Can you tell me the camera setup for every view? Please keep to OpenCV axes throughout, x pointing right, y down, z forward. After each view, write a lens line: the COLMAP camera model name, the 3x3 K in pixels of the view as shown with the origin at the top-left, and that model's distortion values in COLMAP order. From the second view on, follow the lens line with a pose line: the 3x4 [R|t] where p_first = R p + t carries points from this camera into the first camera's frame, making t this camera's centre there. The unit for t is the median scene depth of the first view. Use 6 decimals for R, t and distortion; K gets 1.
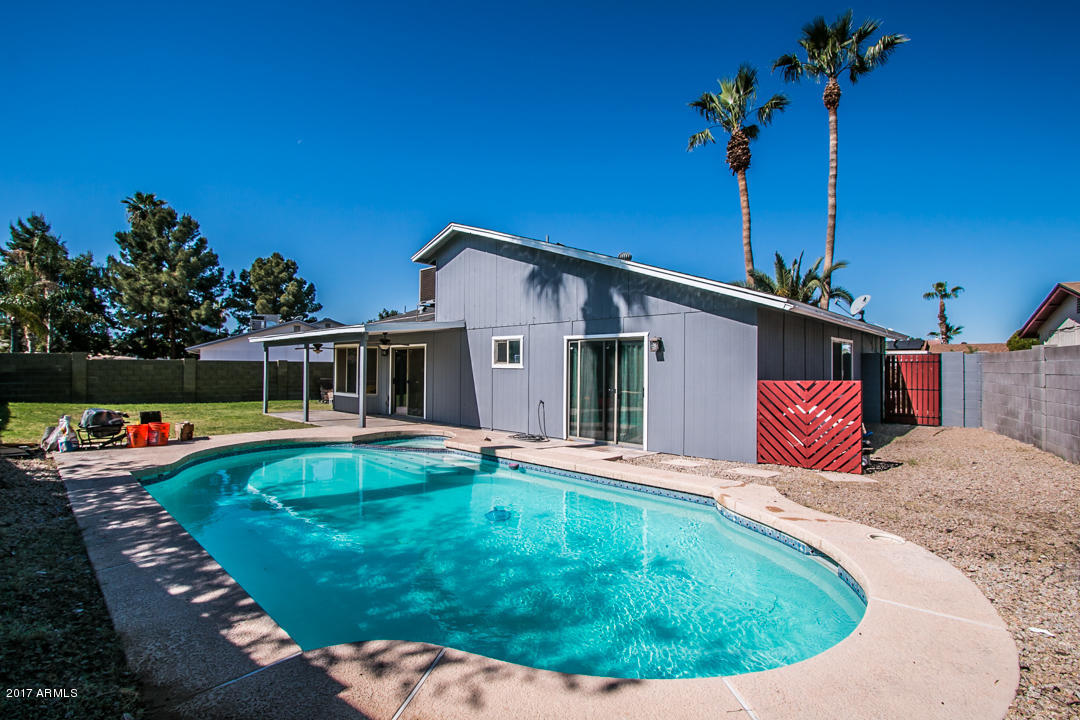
lens RADIAL K [[504.8, 0, 544.6], [0, 504.8, 358.5], [0, 0, 1]] dist [-0.018174, 0.003154]
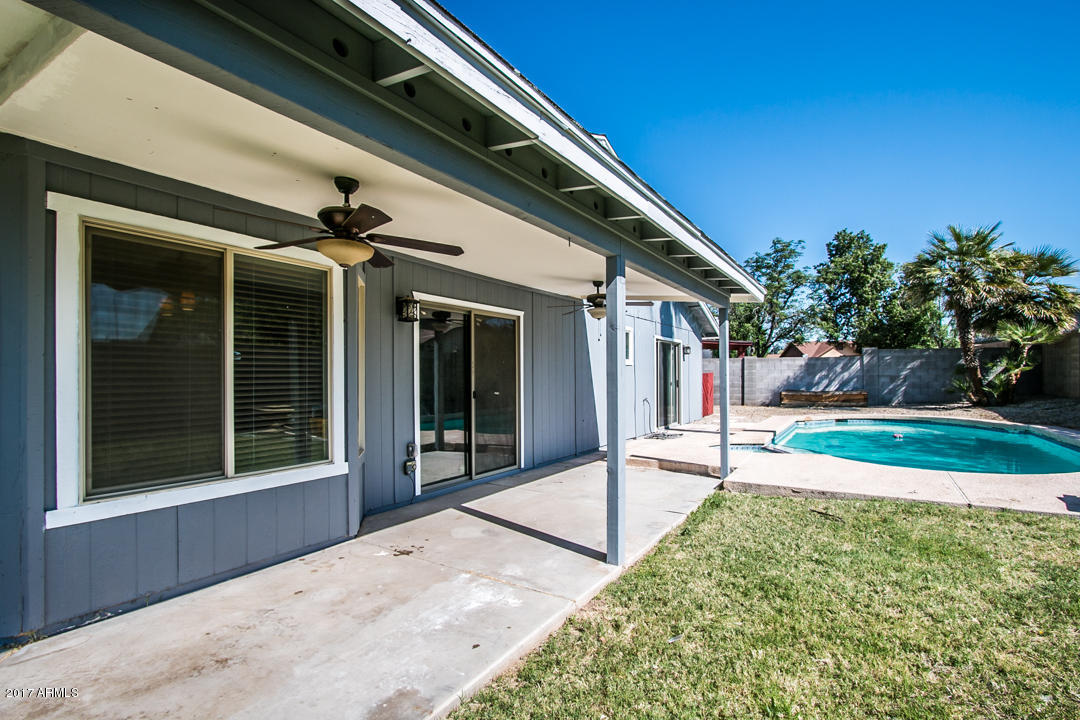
lens RADIAL K [[504.8, 0, 536.2], [0, 504.8, 374.2], [0, 0, 1]] dist [-0.018174, 0.003154]
pose [[-0.172139, -0.004636, 0.985062, -0.913143], [-0.015282, 0.999881, 0.002035, 0.037693], [-0.984954, -0.014703, -0.172189, 1.353482]]
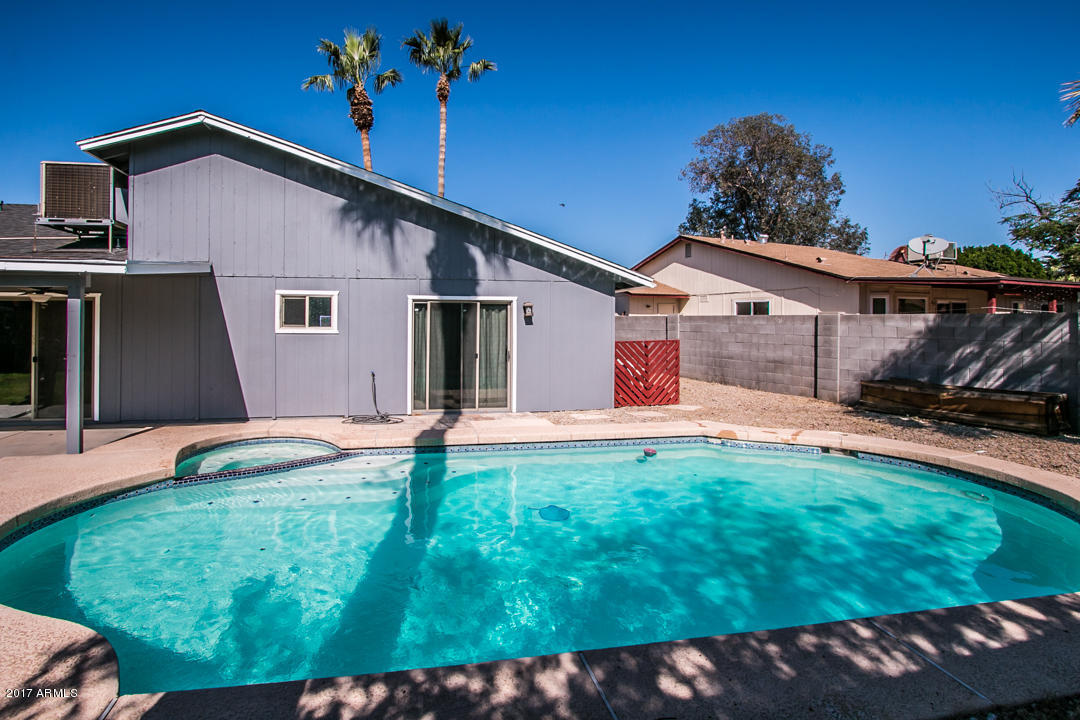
lens RADIAL K [[504.8, 0, 471.7], [0, 504.8, 327.5], [0, 0, 1]] dist [-0.018174, 0.003154]
pose [[0.609927, -0.016774, 0.792280, -0.551676], [-0.014189, 0.999385, 0.032082, -0.018097], [-0.792331, -0.030809, 0.609313, 0.367938]]
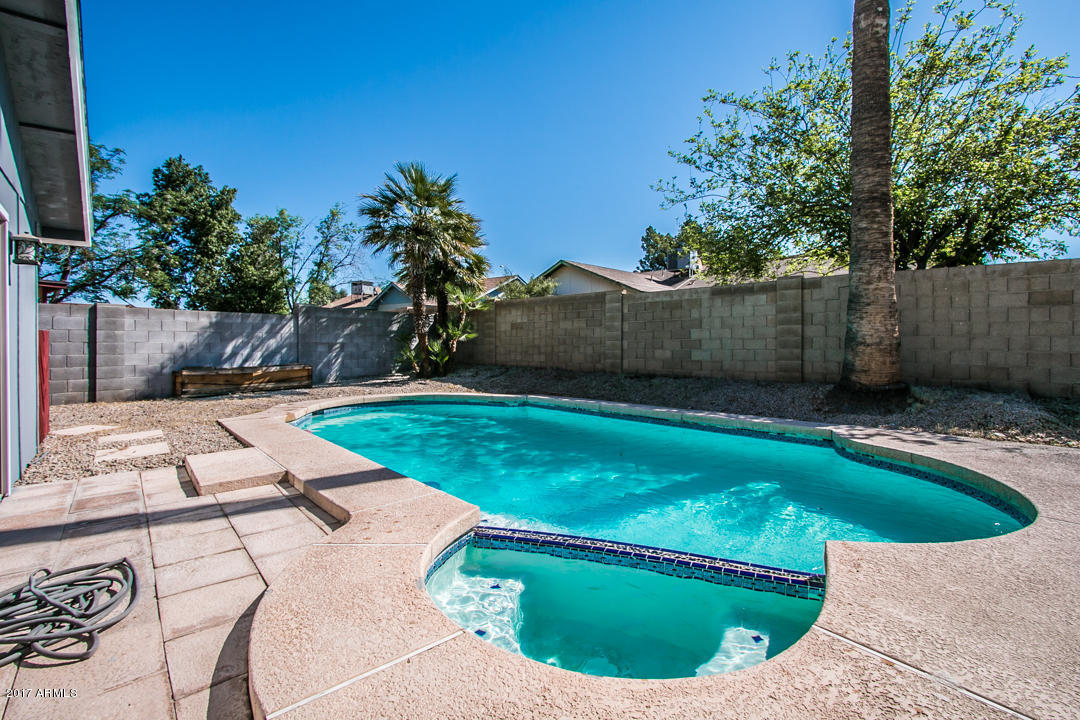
lens RADIAL K [[504.8, 0, 542.6], [0, 504.8, 348.9], [0, 0, 1]] dist [-0.018174, 0.003154]
pose [[-0.992823, -0.004114, 0.119526, -0.251160], [-0.005448, 0.999926, -0.010843, 0.050580], [-0.119473, -0.011416, -0.992772, 1.121510]]
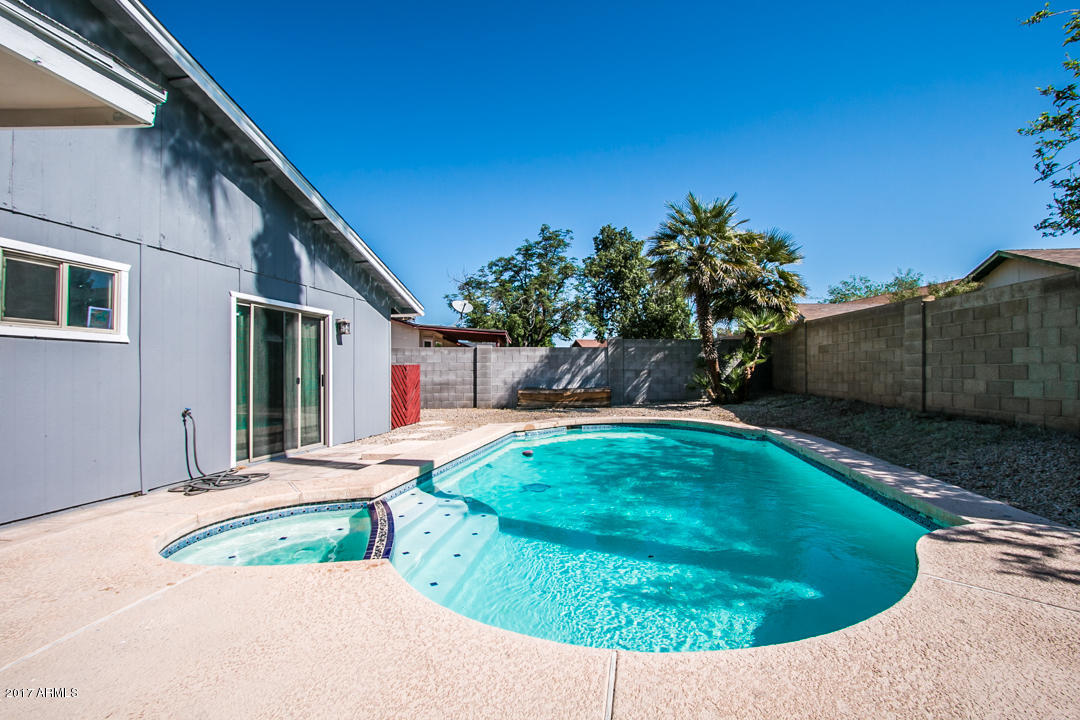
lens RADIAL K [[504.8, 0, 544.1], [0, 504.8, 357.5], [0, 0, 1]] dist [-0.018174, 0.003154]
pose [[-0.533041, 0.017990, 0.845898, -0.602918], [-0.015769, 0.999389, -0.031191, 0.040989], [-0.845942, -0.029966, -0.532432, 0.952755]]
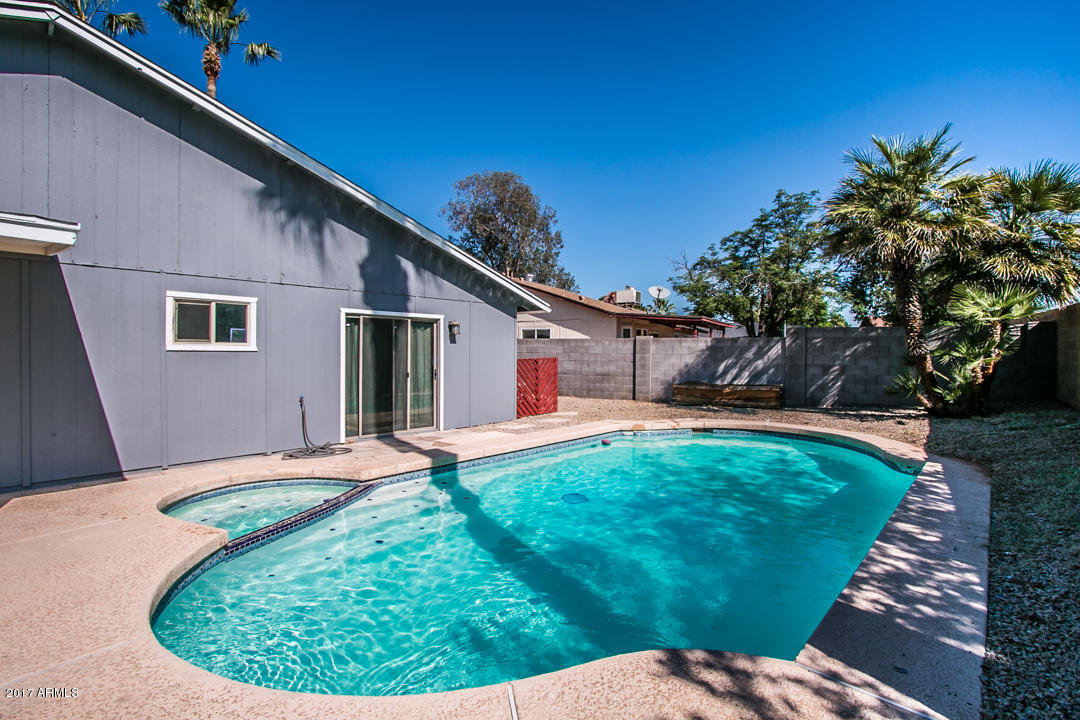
lens RADIAL K [[504.8, 0, 528.9], [0, 504.8, 355.1], [0, 0, 1]] dist [-0.018174, 0.003154]
pose [[0.004781, -0.017186, 0.999841, -0.679187], [-0.025293, 0.999530, 0.017301, 0.005752], [-0.999669, -0.025371, 0.004344, 0.678616]]
